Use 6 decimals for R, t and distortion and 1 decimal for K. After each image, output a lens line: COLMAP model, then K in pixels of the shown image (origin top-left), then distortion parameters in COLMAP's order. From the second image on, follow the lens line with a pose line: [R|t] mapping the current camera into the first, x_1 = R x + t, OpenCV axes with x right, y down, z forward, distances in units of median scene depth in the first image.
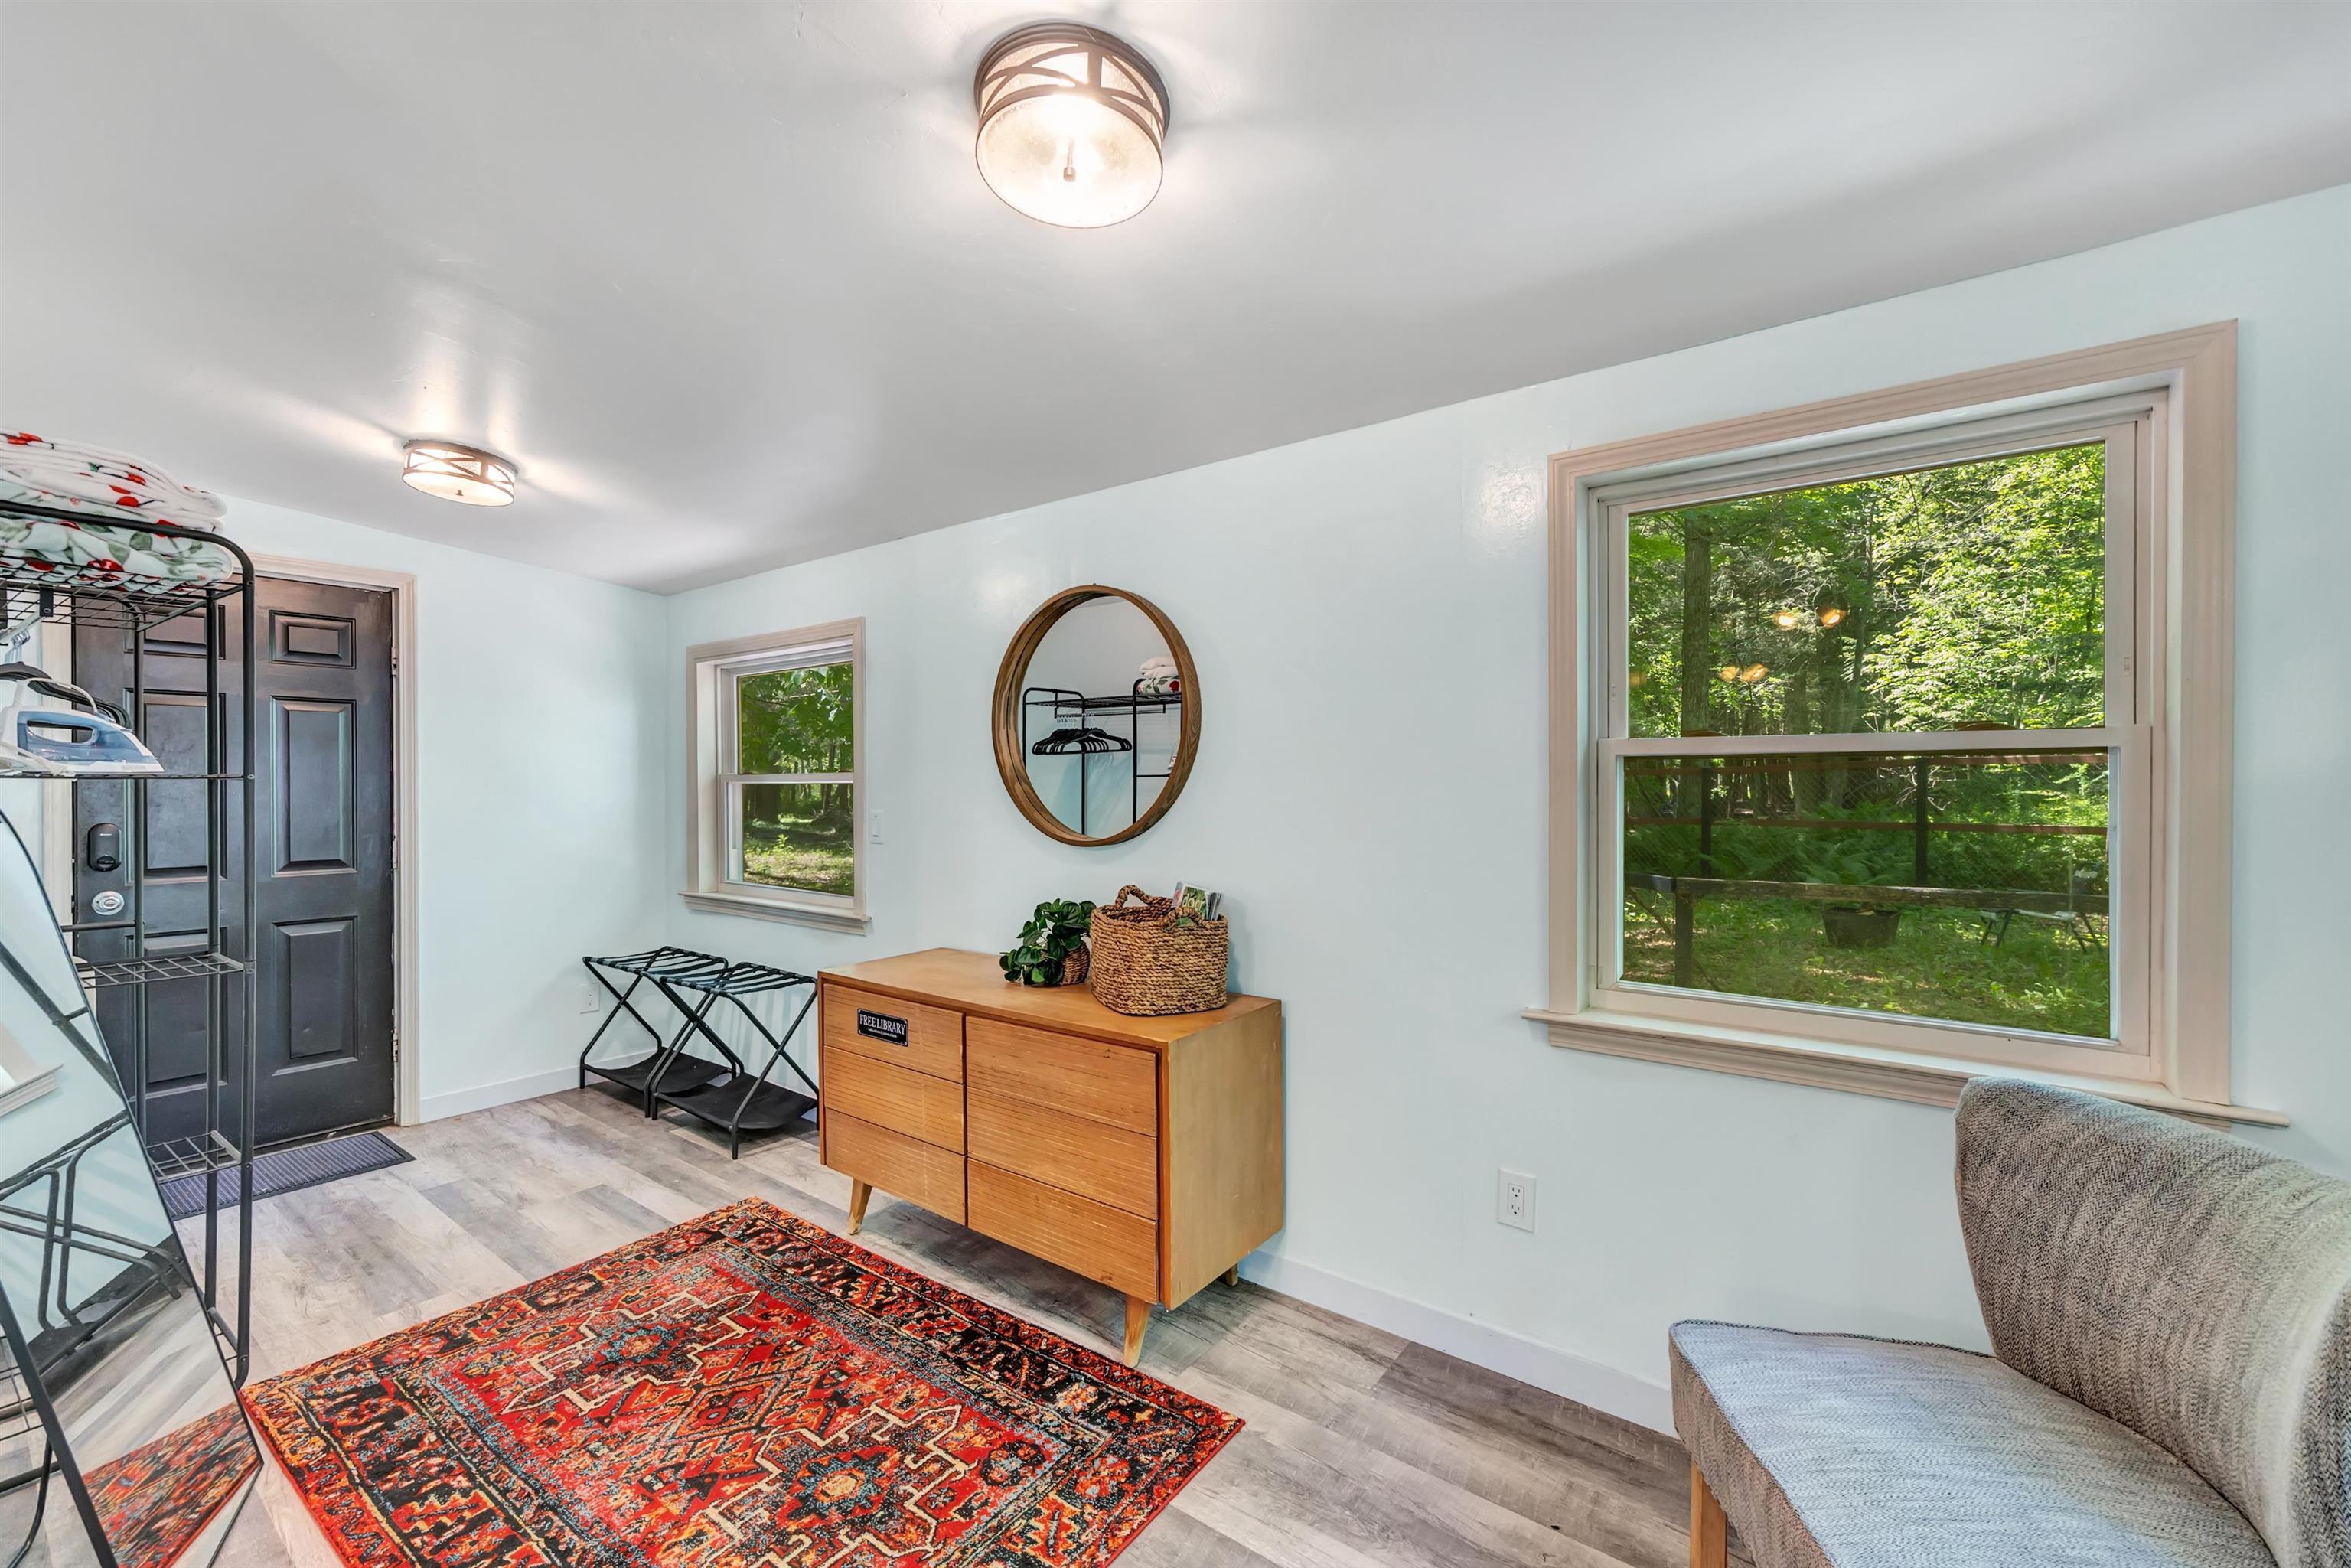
lens RADIAL K [[956.1, 0, 1159.0], [0, 956.1, 788.2], [0, 0, 1]] dist [-0.001796, 0.000968]
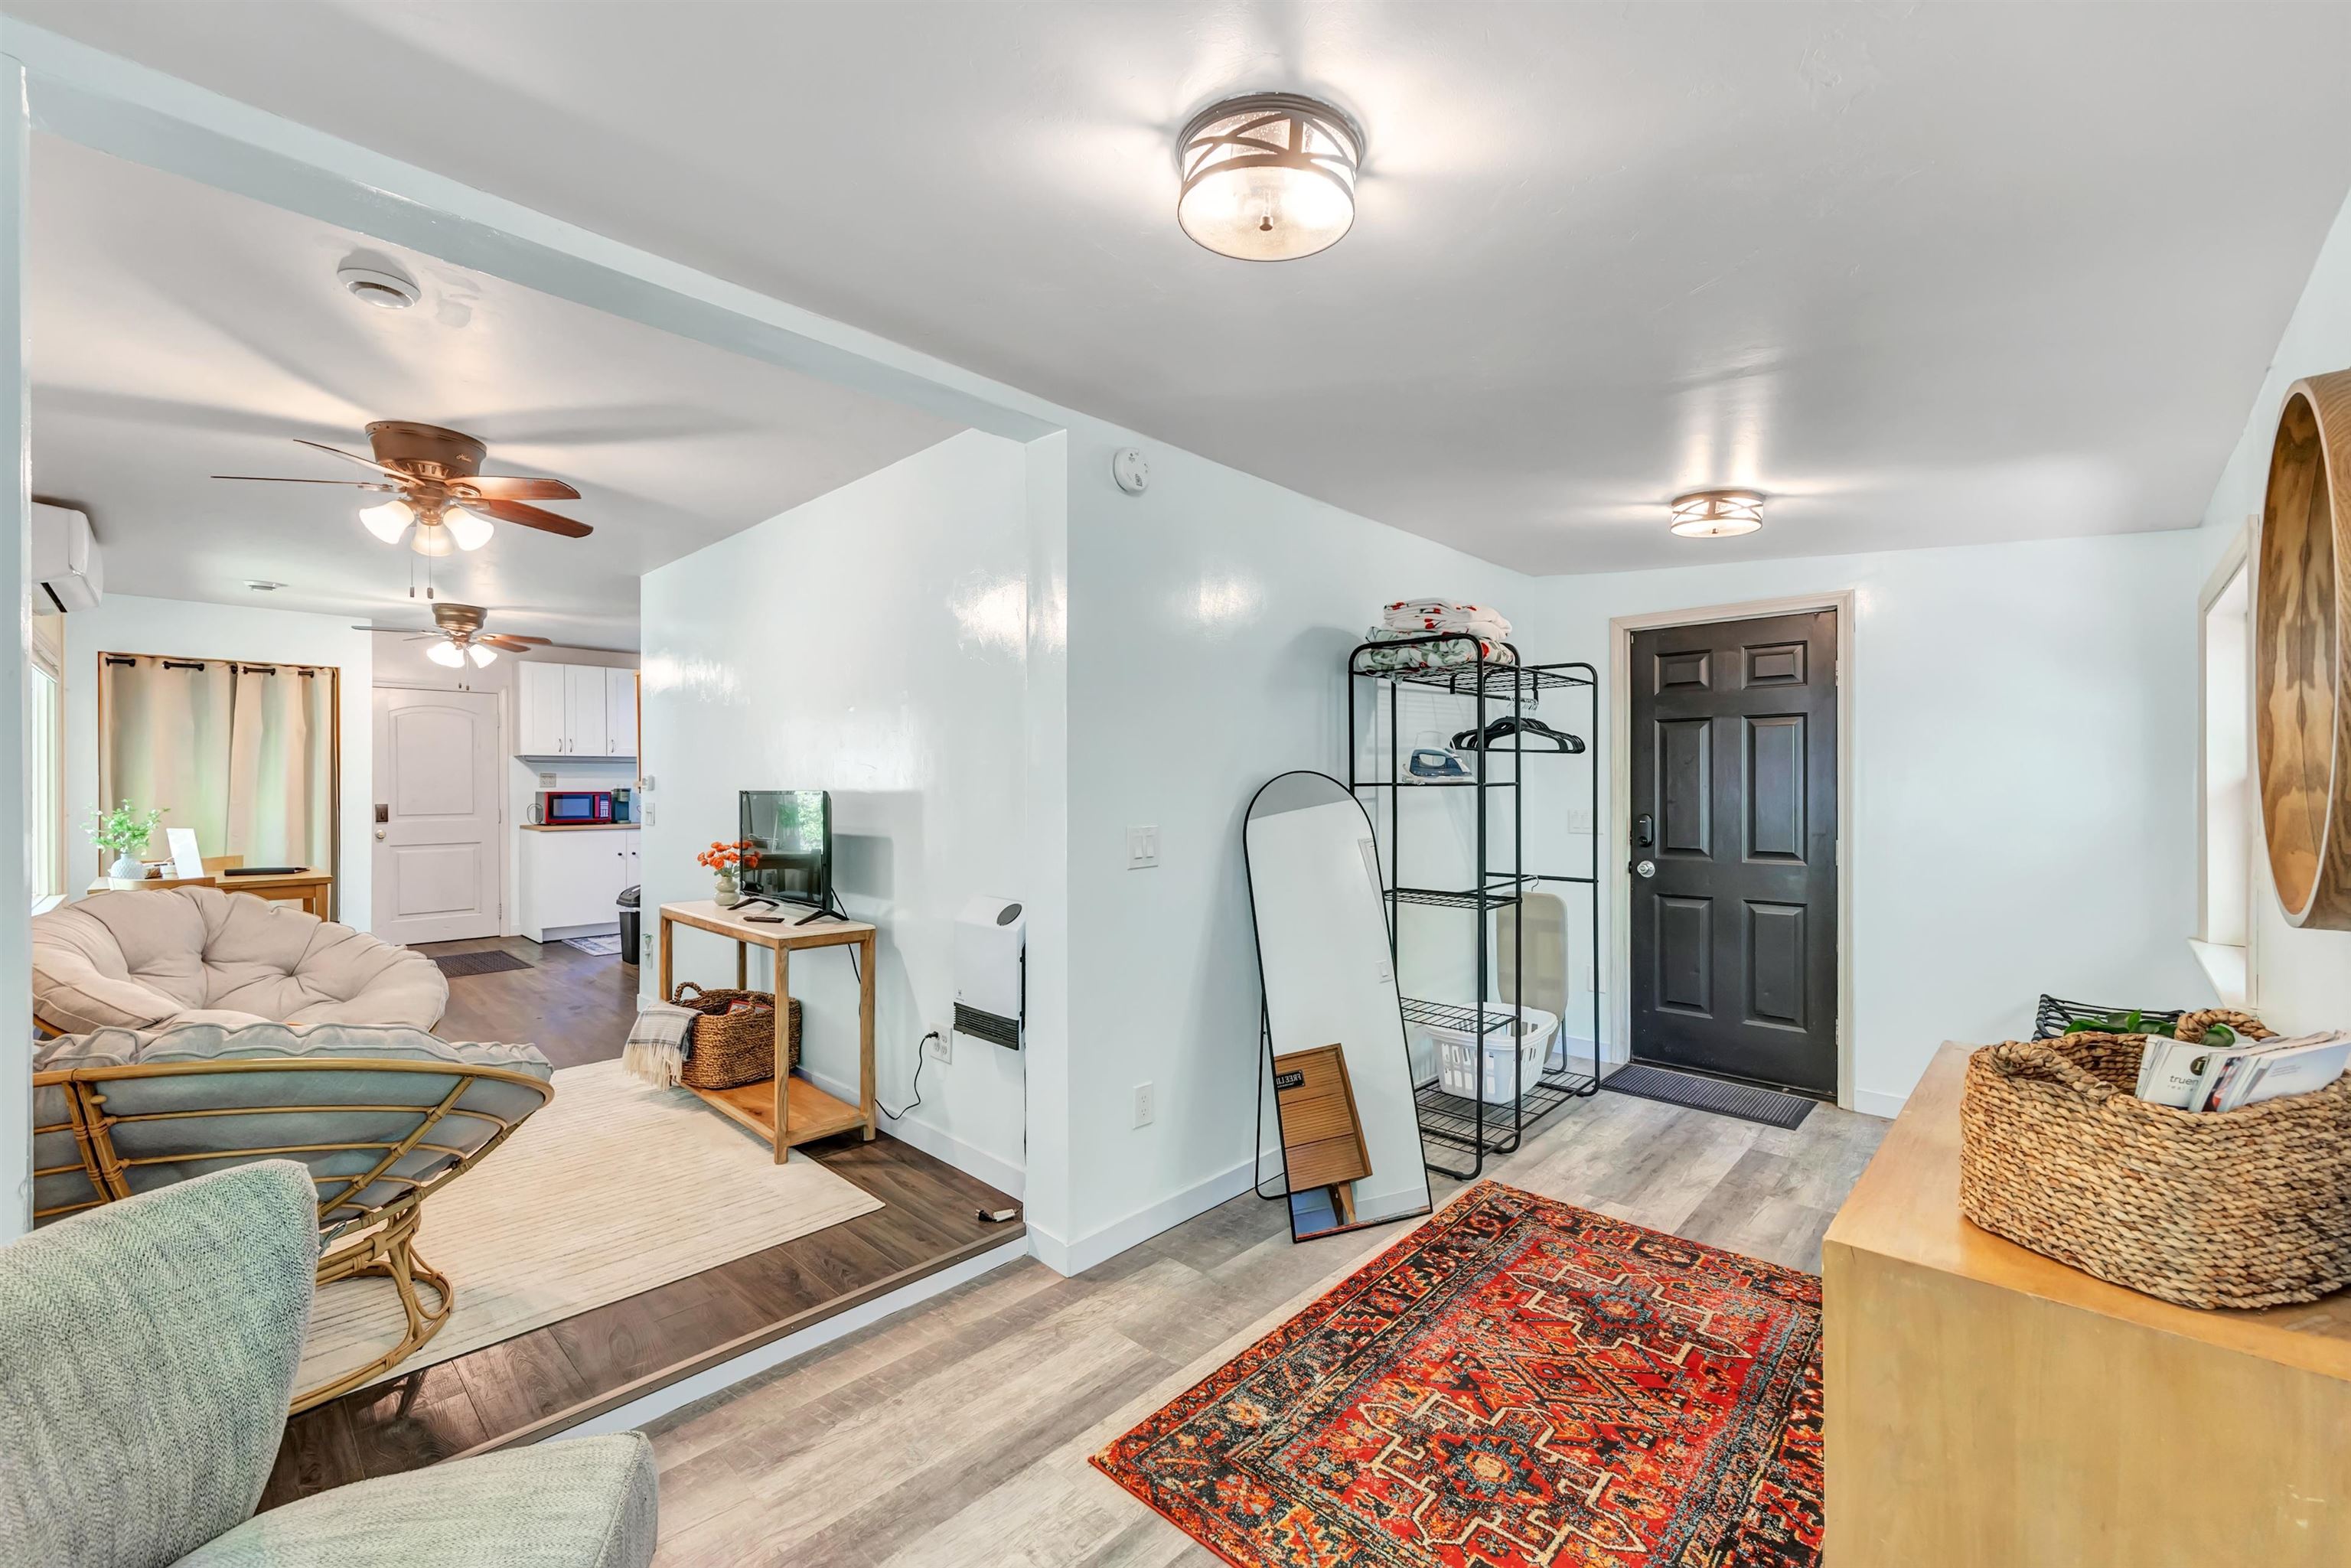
lens RADIAL K [[956.1, 0, 1164.2], [0, 956.1, 780.5], [0, 0, 1]] dist [-0.001796, 0.000968]
pose [[-0.121707, -0.002341, -0.992563, 0.613231], [-0.003374, 0.999992, -0.001945, -0.012278], [0.992560, 0.003113, -0.121714, 0.637959]]
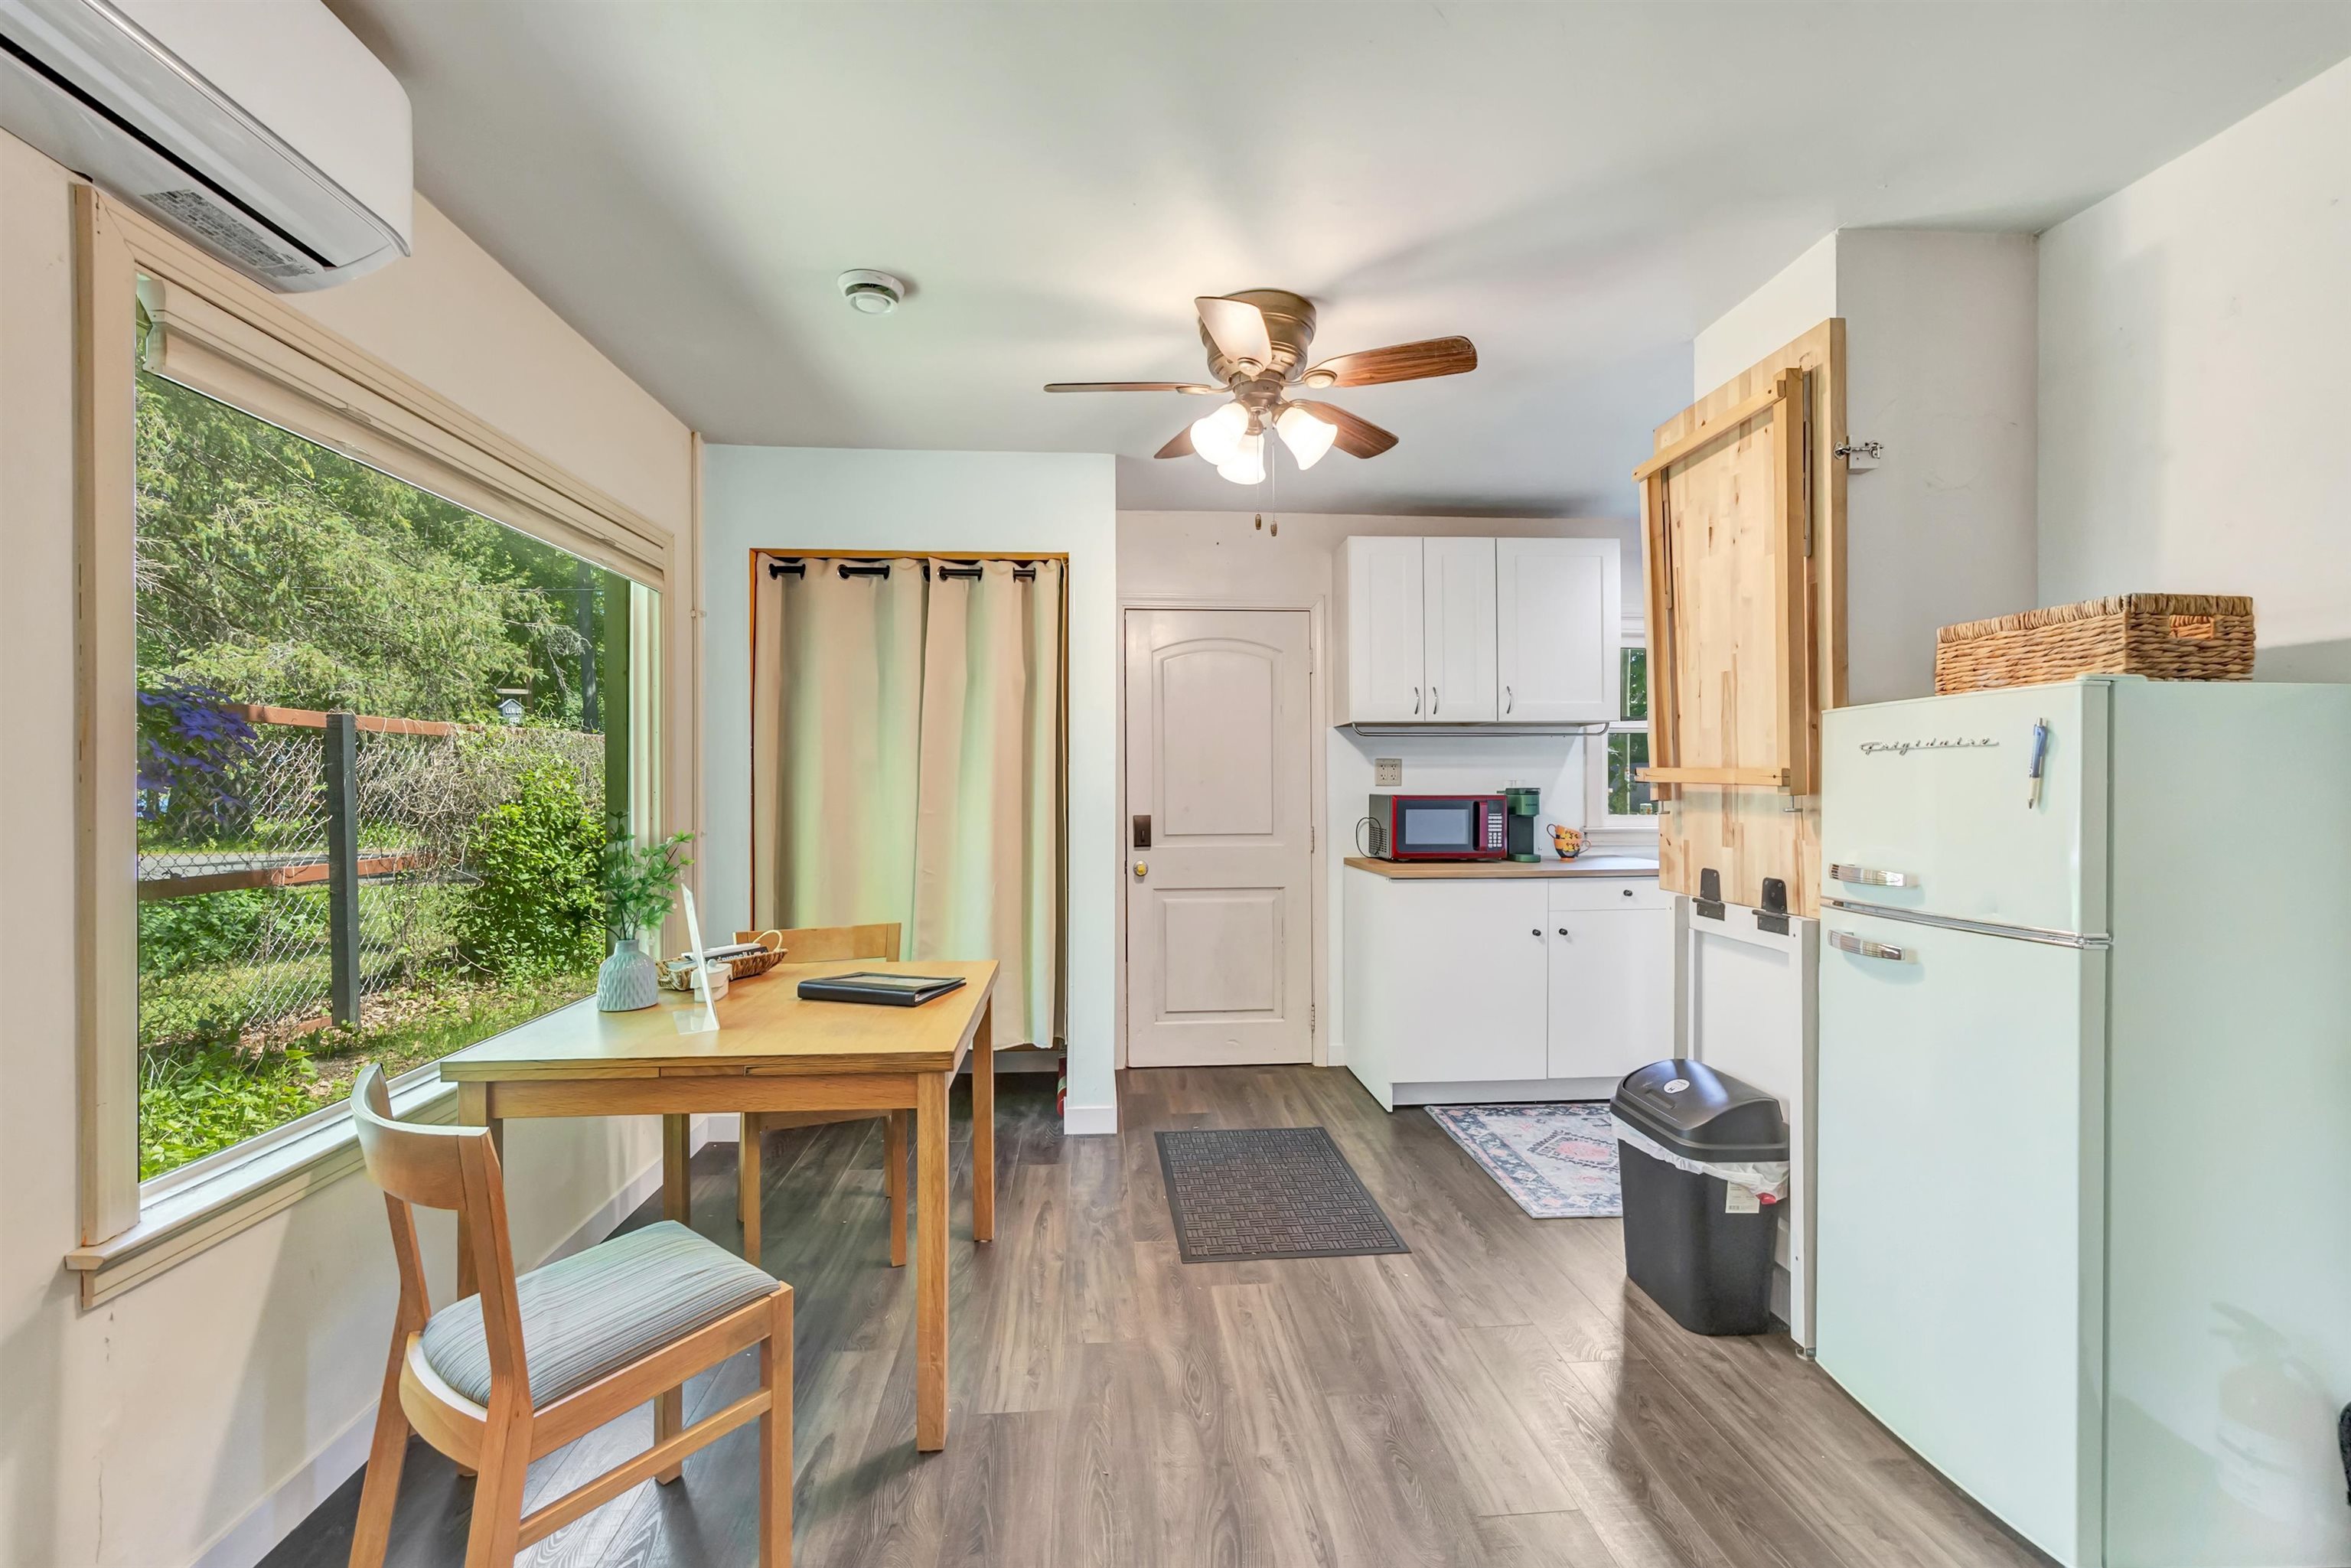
lens RADIAL K [[956.1, 0, 1153.2], [0, 956.1, 789.5], [0, 0, 1]] dist [-0.001796, 0.000968]
pose [[-0.755982, 0.001403, -0.654591, -1.311372], [-0.003888, 0.999970, 0.006634, 0.013936], [0.654581, 0.007560, -0.755954, -1.193641]]
